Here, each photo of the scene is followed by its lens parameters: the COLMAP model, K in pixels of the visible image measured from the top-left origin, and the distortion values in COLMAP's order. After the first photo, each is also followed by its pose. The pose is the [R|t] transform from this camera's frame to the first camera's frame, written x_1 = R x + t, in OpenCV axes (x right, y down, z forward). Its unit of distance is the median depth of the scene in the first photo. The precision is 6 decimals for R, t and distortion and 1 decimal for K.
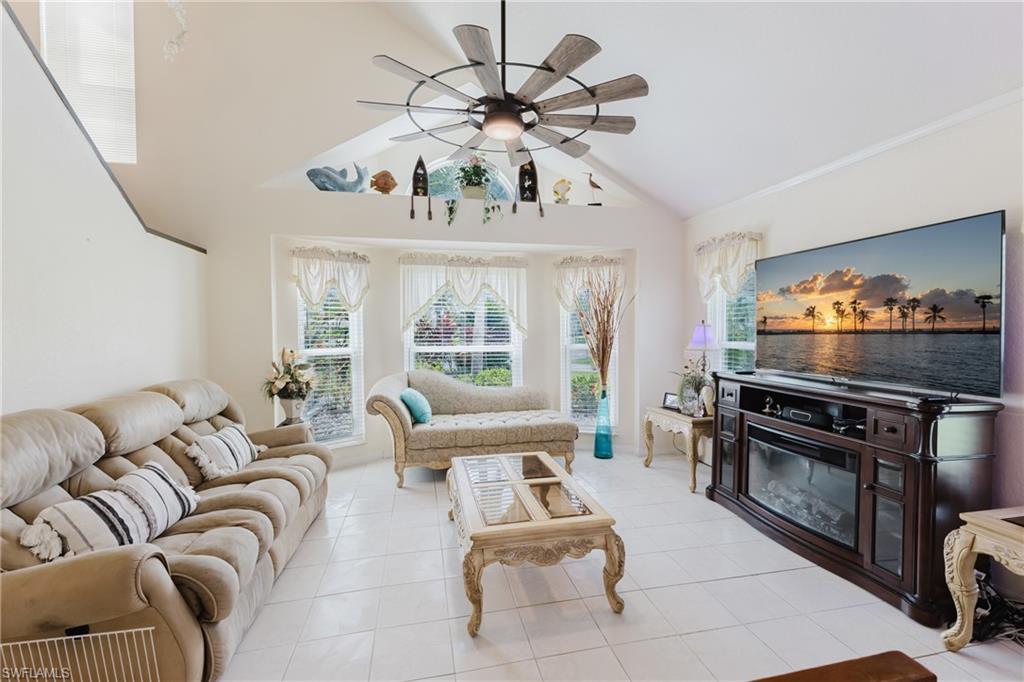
lens RADIAL K [[438.6, 0, 512.7], [0, 438.6, 341.2], [0, 0, 1]] dist [0.010005, -0.001739]
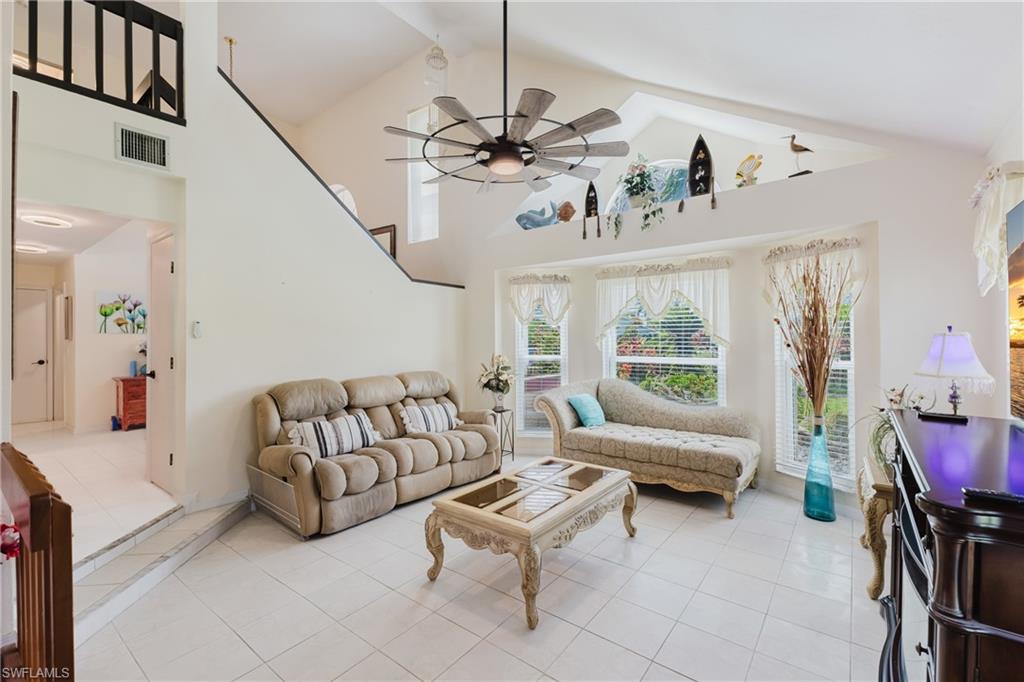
lens RADIAL K [[438.6, 0, 518.8], [0, 438.6, 342.7], [0, 0, 1]] dist [0.010005, -0.001739]
pose [[0.646337, 0.008762, -0.763002, 0.500058], [-0.021600, 0.999743, -0.006817, -0.008722], [0.762746, 0.020887, 0.646361, 0.167880]]
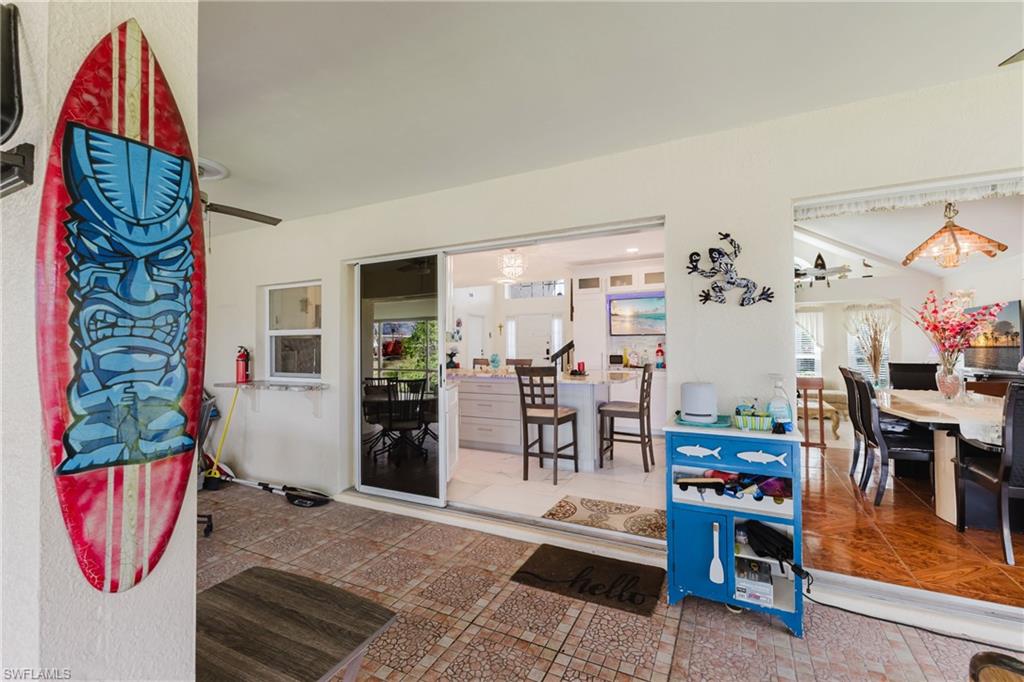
lens RADIAL K [[438.6, 0, 511.8], [0, 438.6, 338.5], [0, 0, 1]] dist [0.010005, -0.001739]
pose [[0.775674, -0.009769, -0.631058, 0.215177], [-0.019081, 0.999060, -0.038920, 0.042841], [0.630845, 0.042230, 0.774758, -1.415189]]
